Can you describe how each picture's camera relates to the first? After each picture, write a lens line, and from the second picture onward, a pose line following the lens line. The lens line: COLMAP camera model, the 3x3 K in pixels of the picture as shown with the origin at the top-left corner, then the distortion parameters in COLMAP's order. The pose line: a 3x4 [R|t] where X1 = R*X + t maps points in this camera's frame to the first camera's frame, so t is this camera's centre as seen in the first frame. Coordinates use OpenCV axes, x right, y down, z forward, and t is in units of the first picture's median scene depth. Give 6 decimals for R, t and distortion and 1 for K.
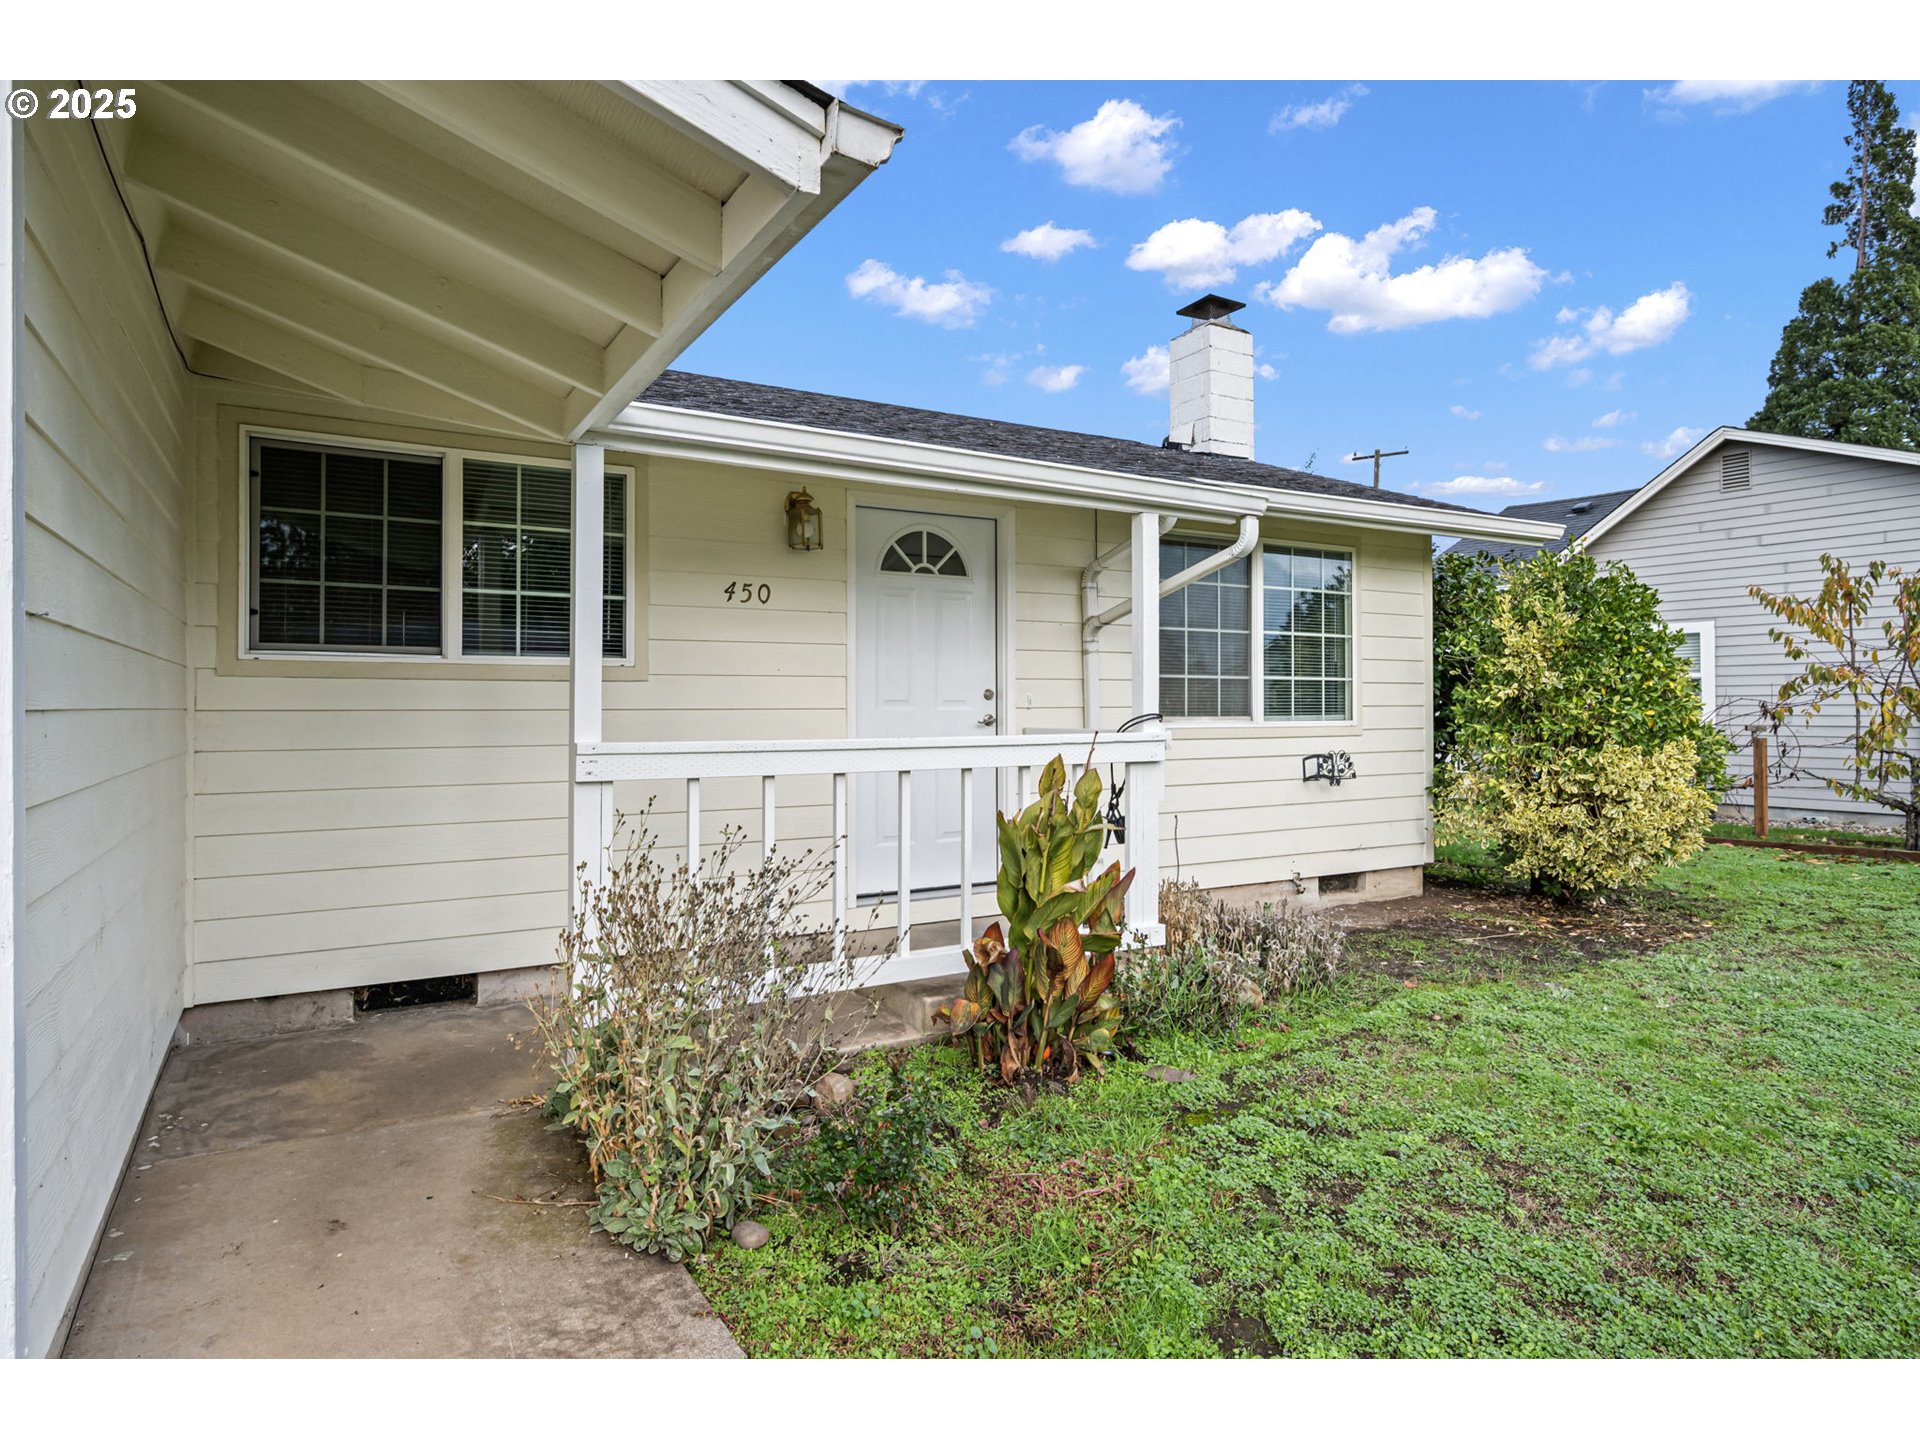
lens RADIAL K [[1092.4, 0, 959.0], [0, 1092.4, 688.6], [0, 0, 1]] dist [-0.005005, -0.001260]
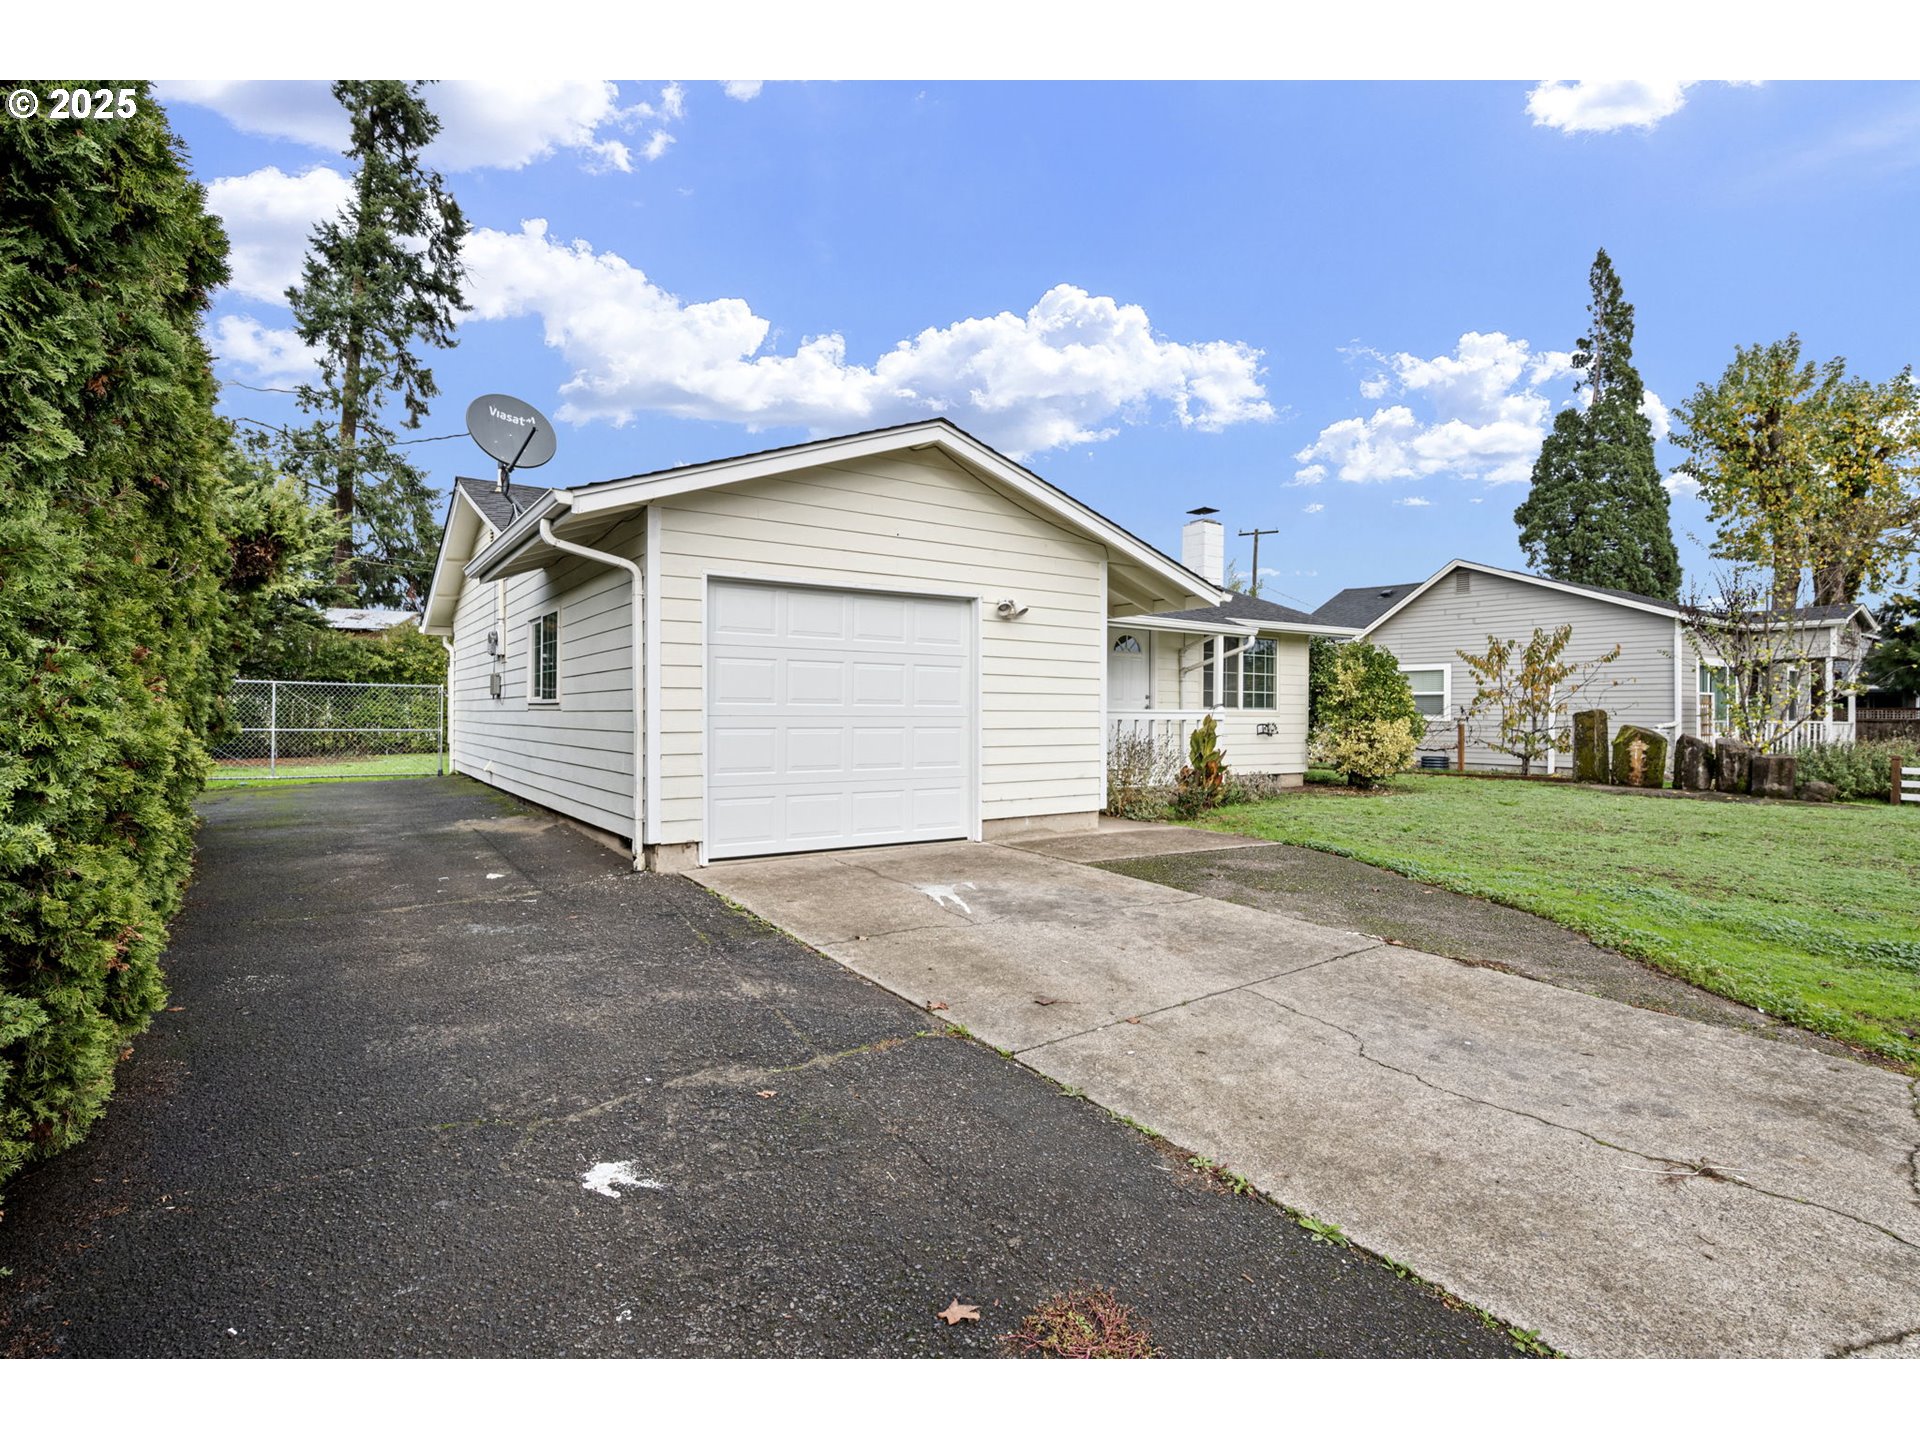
lens RADIAL K [[941.2, 0, 962.3], [0, 941.2, 711.2], [0, 0, 1]] dist [-0.001788, -0.001744]
pose [[0.996889, 0.008591, 0.078353, -0.473518], [-0.009569, 0.999881, 0.012115, 0.012858], [-0.078240, -0.012827, 0.996852, -0.972416]]
